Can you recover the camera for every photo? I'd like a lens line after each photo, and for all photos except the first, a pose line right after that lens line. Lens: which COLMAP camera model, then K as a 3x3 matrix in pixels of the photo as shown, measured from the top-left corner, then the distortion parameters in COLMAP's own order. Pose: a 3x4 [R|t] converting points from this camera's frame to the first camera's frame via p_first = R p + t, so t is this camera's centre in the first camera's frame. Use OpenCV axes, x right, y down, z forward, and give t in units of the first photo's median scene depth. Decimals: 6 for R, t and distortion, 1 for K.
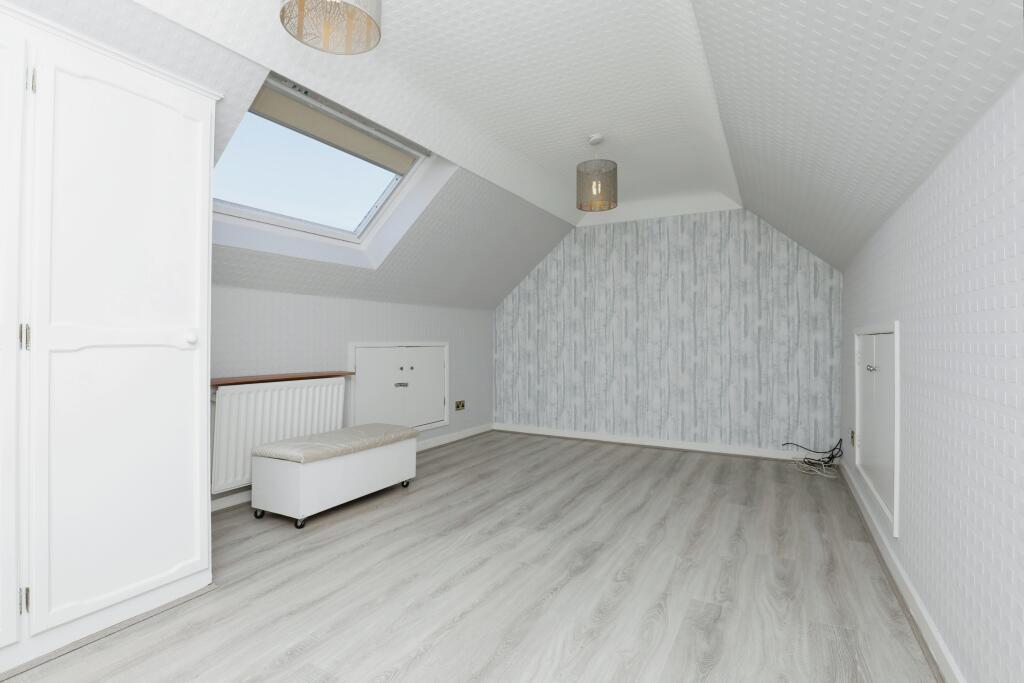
lens RADIAL K [[480.9, 0, 511.0], [0, 480.9, 337.8], [0, 0, 1]] dist [-0.002052, -0.000089]
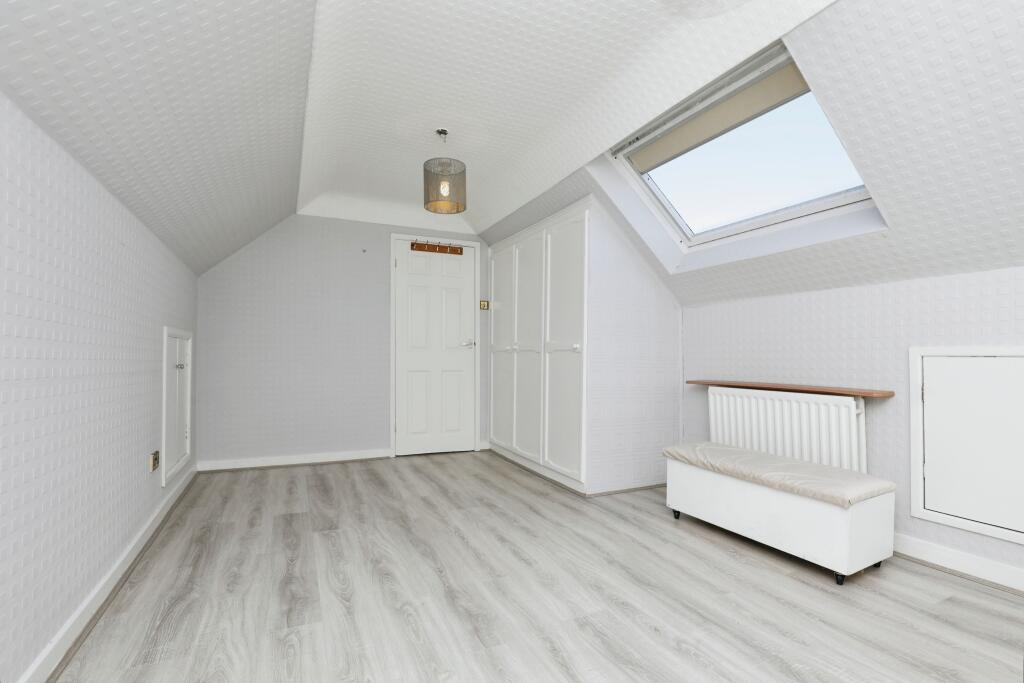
lens RADIAL K [[480.9, 0, 510.2], [0, 480.9, 343.7], [0, 0, 1]] dist [-0.002052, -0.000089]
pose [[-0.578309, -0.030768, -0.815238, 0.691116], [0.000261, 0.999282, -0.037899, 0.044426], [0.815818, -0.022130, -0.577885, 1.364119]]
